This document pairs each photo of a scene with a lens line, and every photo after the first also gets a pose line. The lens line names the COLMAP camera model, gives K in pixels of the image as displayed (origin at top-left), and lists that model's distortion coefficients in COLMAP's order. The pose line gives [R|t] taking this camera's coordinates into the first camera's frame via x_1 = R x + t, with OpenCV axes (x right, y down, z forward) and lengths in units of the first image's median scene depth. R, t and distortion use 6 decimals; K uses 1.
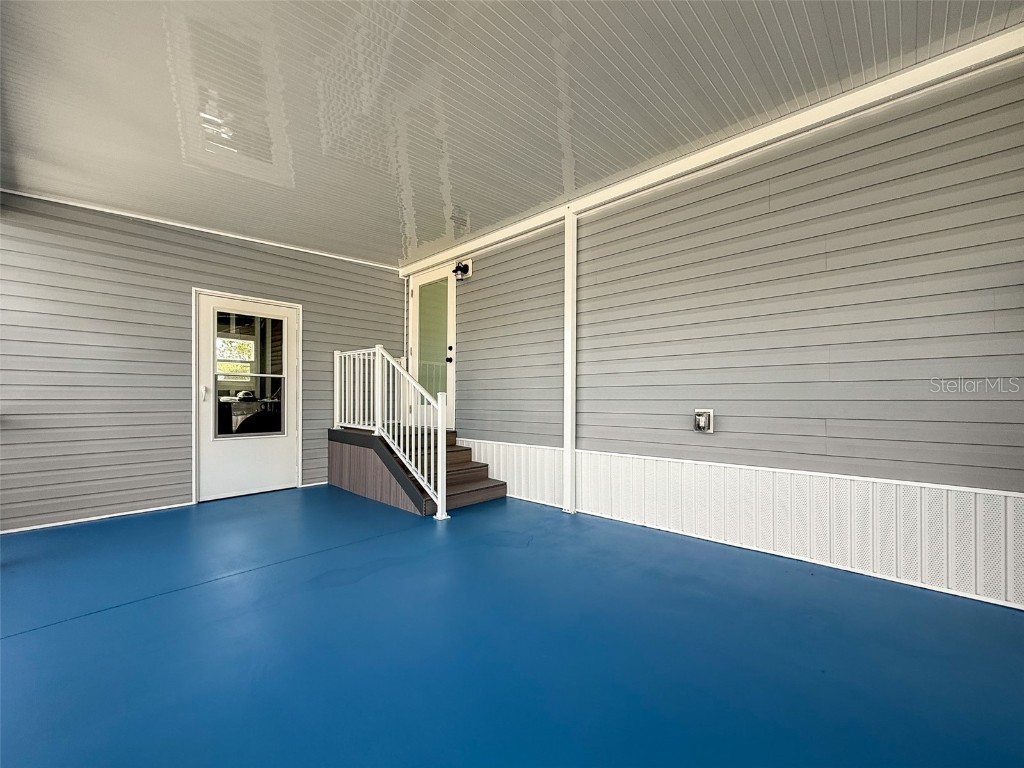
lens RADIAL K [[414.5, 0, 507.2], [0, 414.5, 396.4], [0, 0, 1]] dist [0.000576, 0.000164]
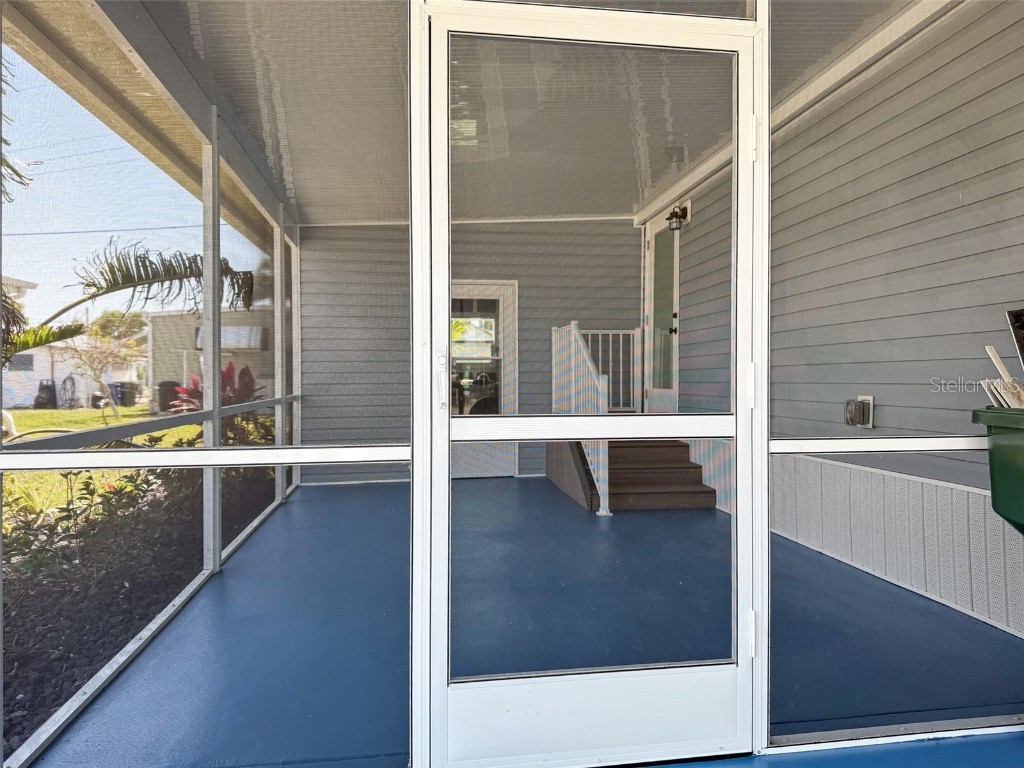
lens RADIAL K [[706.4, 0, 512.0], [0, 706.4, 384.0], [0, 0, 1]] dist [-0.003987, -0.002527]
pose [[0.775271, -0.001320, -0.631627, 0.489322], [0.010911, 0.999877, 0.011303, -0.007045], [0.631534, -0.015655, 0.775190, -0.231704]]
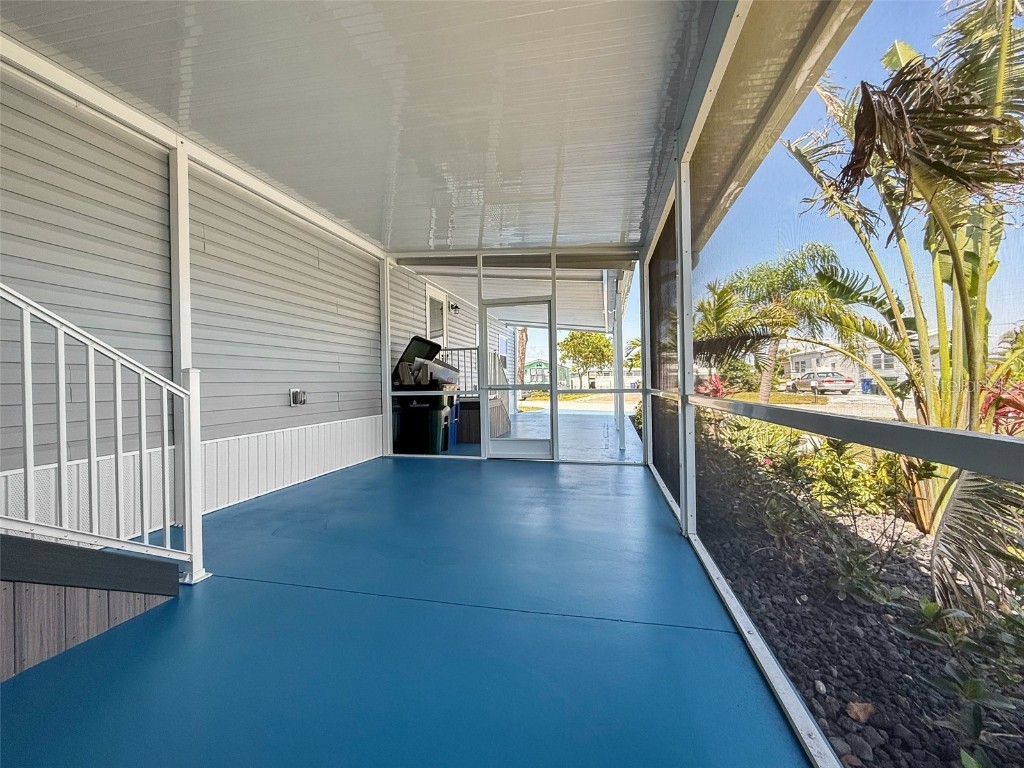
lens RADIAL K [[414.5, 0, 507.2], [0, 414.5, 396.4], [0, 0, 1]] dist [0.000576, 0.000164]
pose [[-0.495308, -0.040127, 0.867790, -0.690588], [-0.007621, 0.999095, 0.041849, -0.005233], [-0.868684, 0.014115, -0.495165, 0.678166]]
